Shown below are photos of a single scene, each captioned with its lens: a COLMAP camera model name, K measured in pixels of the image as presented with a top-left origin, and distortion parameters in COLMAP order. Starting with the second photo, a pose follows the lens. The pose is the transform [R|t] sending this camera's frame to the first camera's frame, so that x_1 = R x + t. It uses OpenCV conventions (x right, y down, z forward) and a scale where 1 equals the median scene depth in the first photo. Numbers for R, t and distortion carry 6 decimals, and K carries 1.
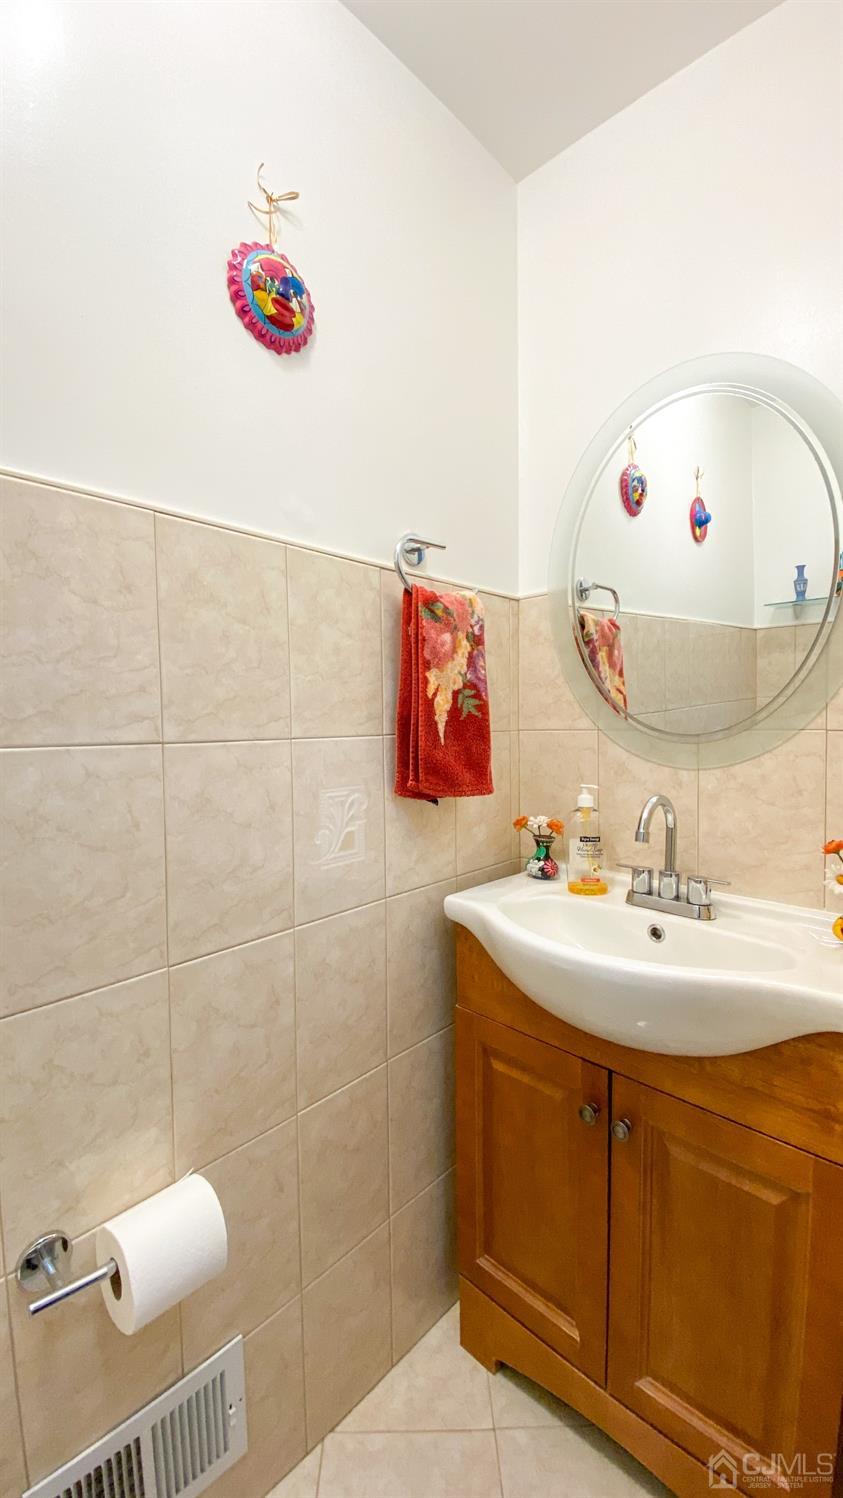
lens RADIAL K [[615.3, 0, 424.2], [0, 615.3, 745.5], [0, 0, 1]] dist [-0.002308, -0.003853]
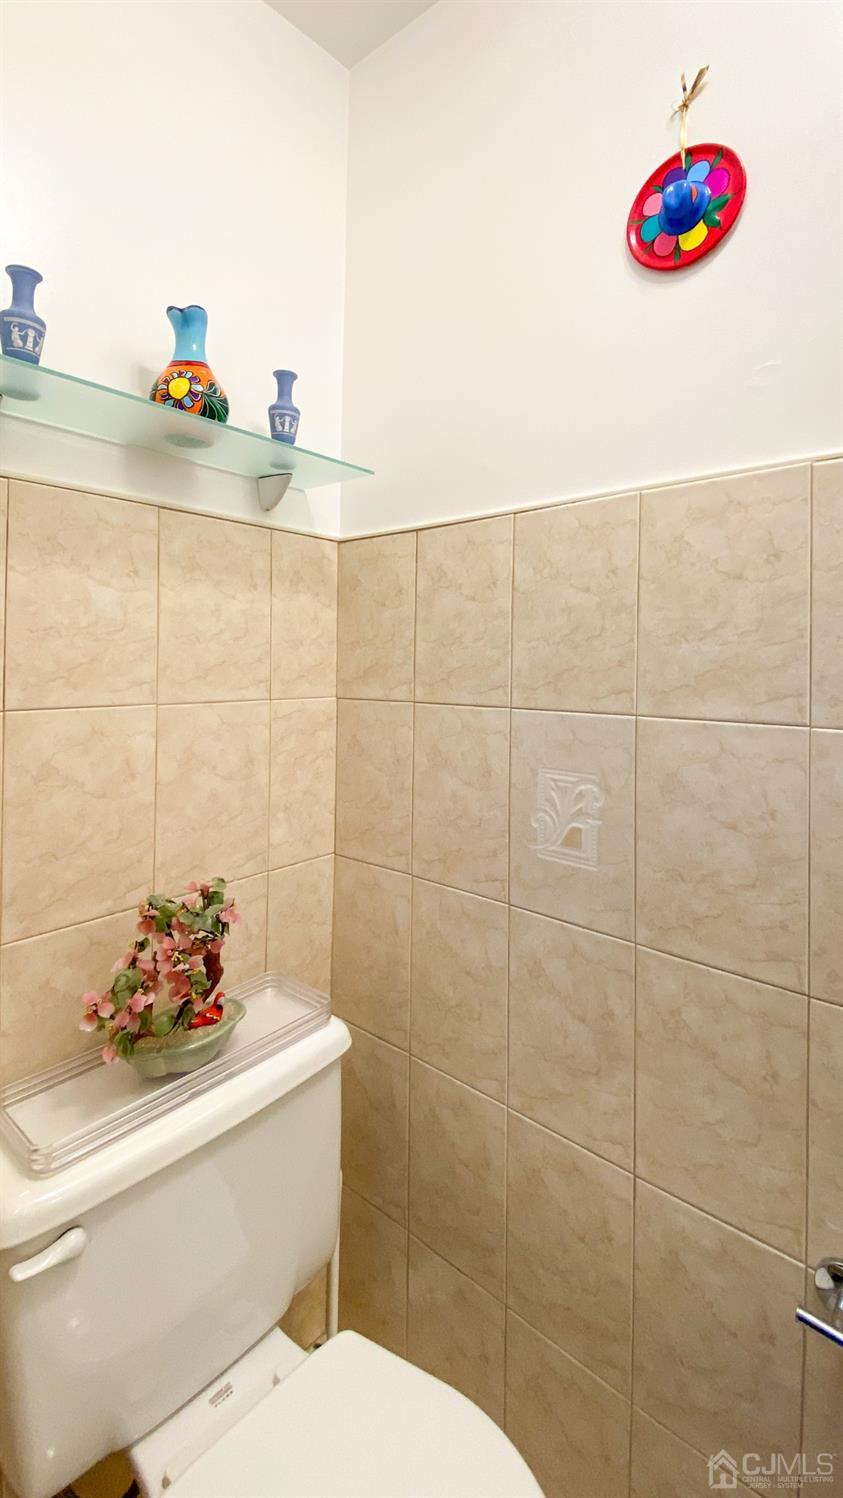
lens RADIAL K [[615.3, 0, 440.2], [0, 615.3, 679.5], [0, 0, 1]] dist [-0.002308, -0.003853]
pose [[0.013271, -0.000030, -0.999912, 0.712756], [-0.081926, 0.996638, -0.001117, -0.042417], [0.996550, 0.081933, 0.013224, 0.813781]]
